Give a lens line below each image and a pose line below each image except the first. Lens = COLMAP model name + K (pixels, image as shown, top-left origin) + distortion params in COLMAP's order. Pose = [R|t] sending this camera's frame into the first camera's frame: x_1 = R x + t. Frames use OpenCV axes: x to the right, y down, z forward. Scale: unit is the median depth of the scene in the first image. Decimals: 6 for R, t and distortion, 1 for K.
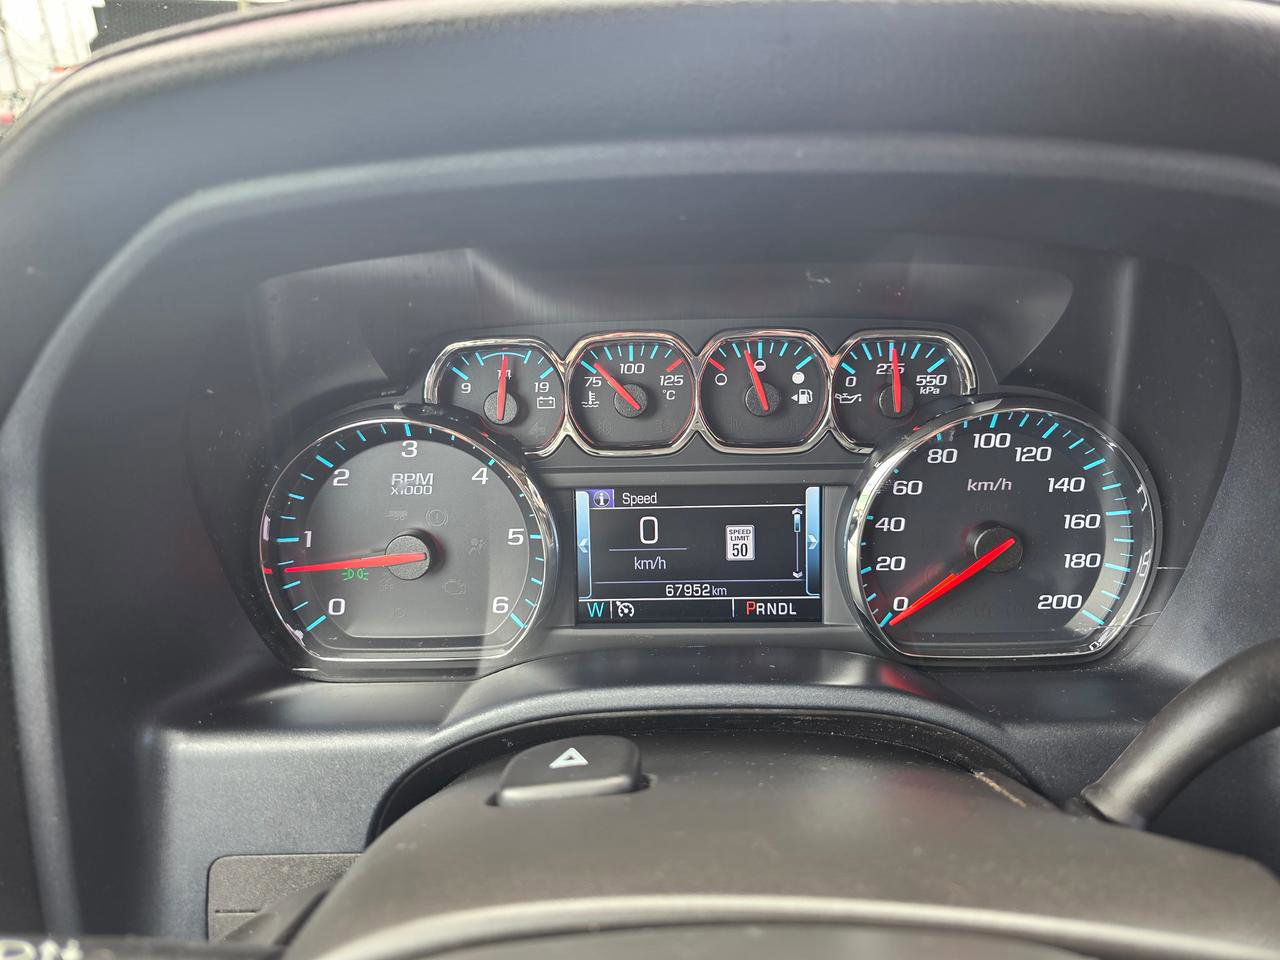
lens RADIAL K [[871.0, 0, 617.0], [0, 871.0, 448.5], [0, 0, 1]] dist [0.034050, -0.036181]
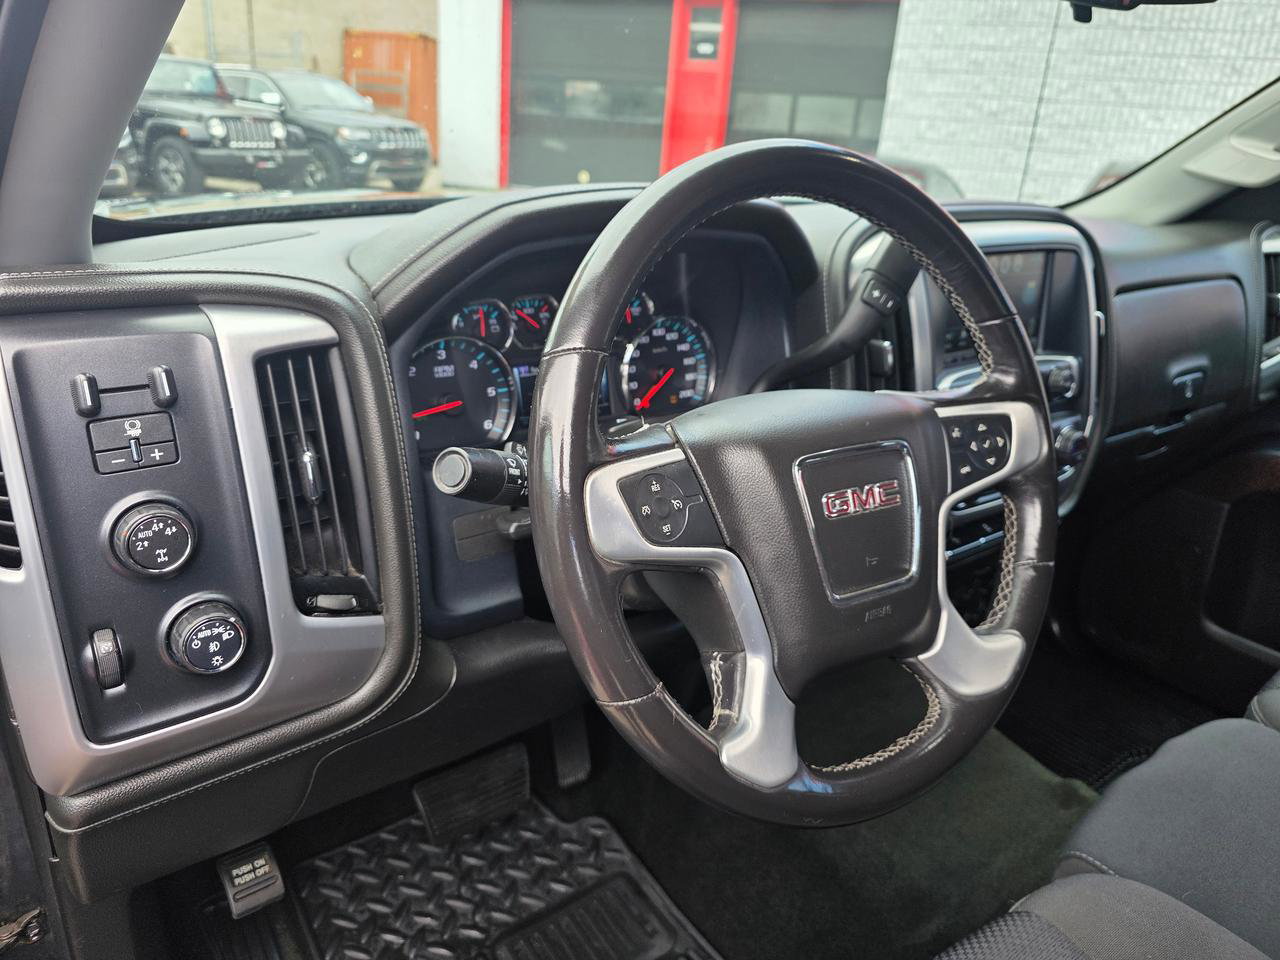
lens RADIAL K [[871.0, 0, 638.6], [0, 871.0, 477.6], [0, 0, 1]] dist [0.034050, -0.036181]
pose [[0.797874, -0.165336, 0.579707, -1.136719], [0.144787, 0.986063, 0.081956, 0.189961], [-0.585178, 0.018544, 0.810693, -0.989260]]
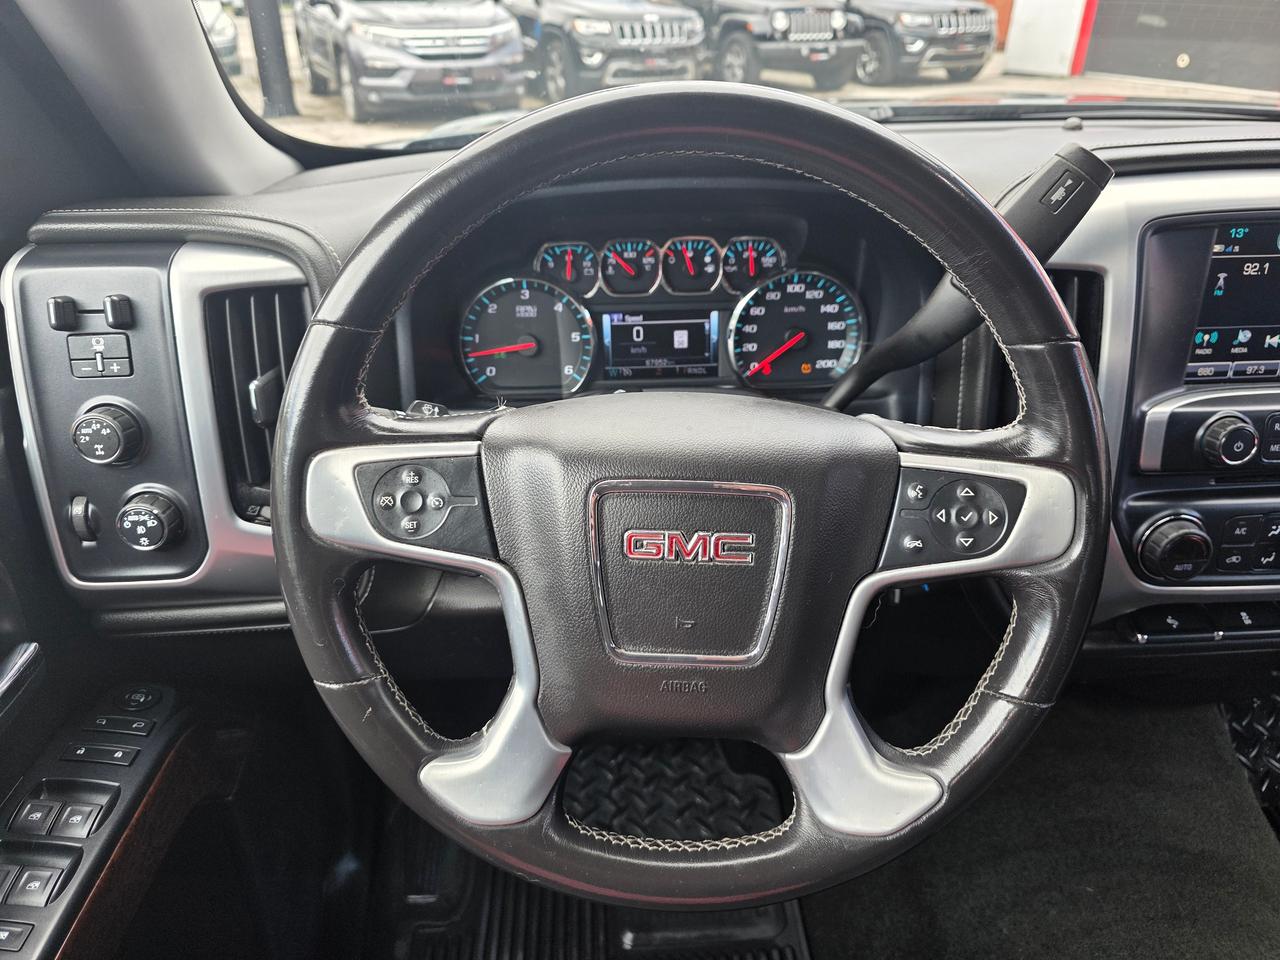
lens RADIAL K [[871.0, 0, 627.9], [0, 871.0, 476.4], [0, 0, 1]] dist [0.034050, -0.036181]
pose [[0.998258, -0.018212, 0.056126, -0.116295], [0.009944, 0.989498, 0.144202, 0.134814], [-0.058162, -0.143393, 0.987955, -1.173701]]
